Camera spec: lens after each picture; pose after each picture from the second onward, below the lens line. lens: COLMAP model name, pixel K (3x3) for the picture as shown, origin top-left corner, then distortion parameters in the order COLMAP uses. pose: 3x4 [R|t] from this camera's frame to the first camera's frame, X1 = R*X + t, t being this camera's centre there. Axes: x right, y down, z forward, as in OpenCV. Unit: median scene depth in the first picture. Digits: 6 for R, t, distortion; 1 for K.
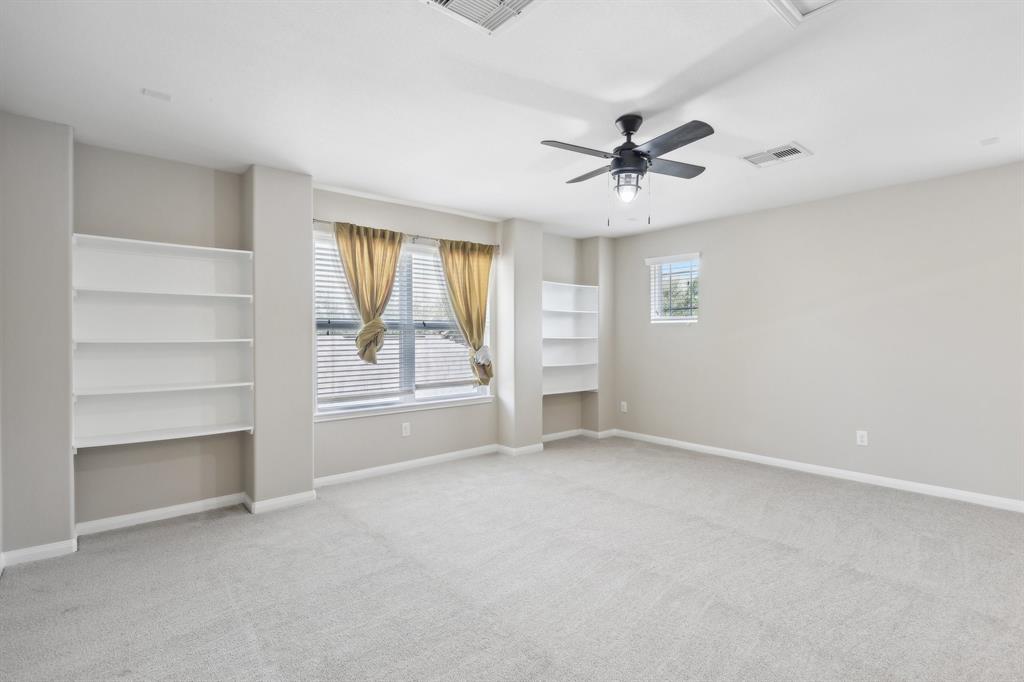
lens RADIAL K [[491.4, 0, 515.9], [0, 491.4, 339.9], [0, 0, 1]] dist [0.000210, -0.000981]
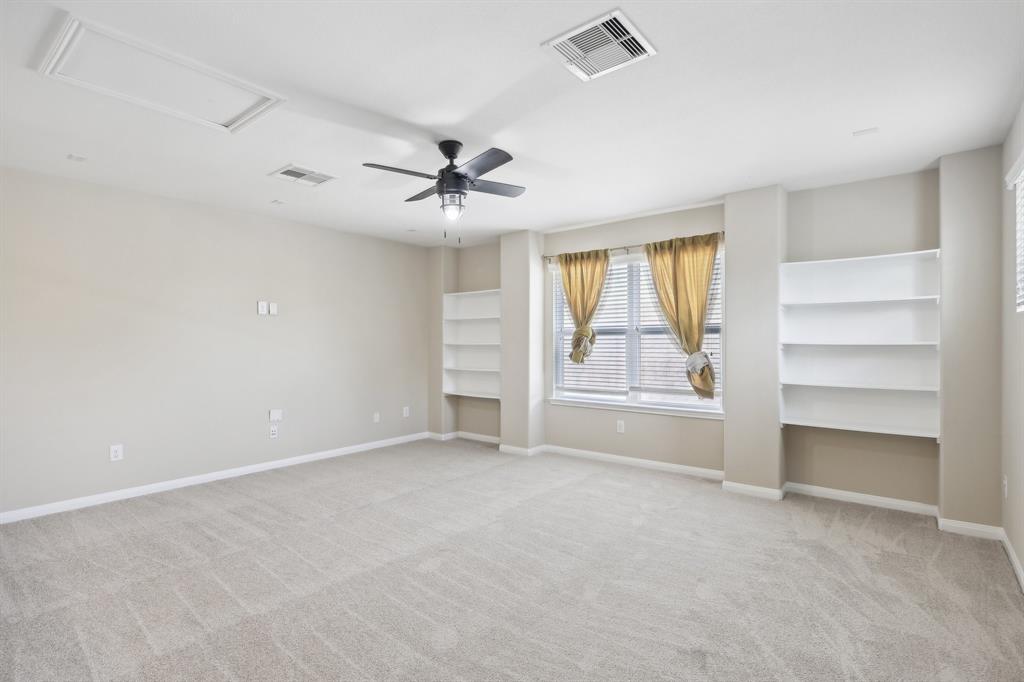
lens RADIAL K [[491.4, 0, 518.1], [0, 491.4, 340.6], [0, 0, 1]] dist [0.000210, -0.000981]
pose [[0.187013, 0.000324, -0.982357, 0.768460], [-0.003639, 0.999993, -0.000363, -0.006826], [0.982351, 0.003642, 0.187013, 0.547465]]
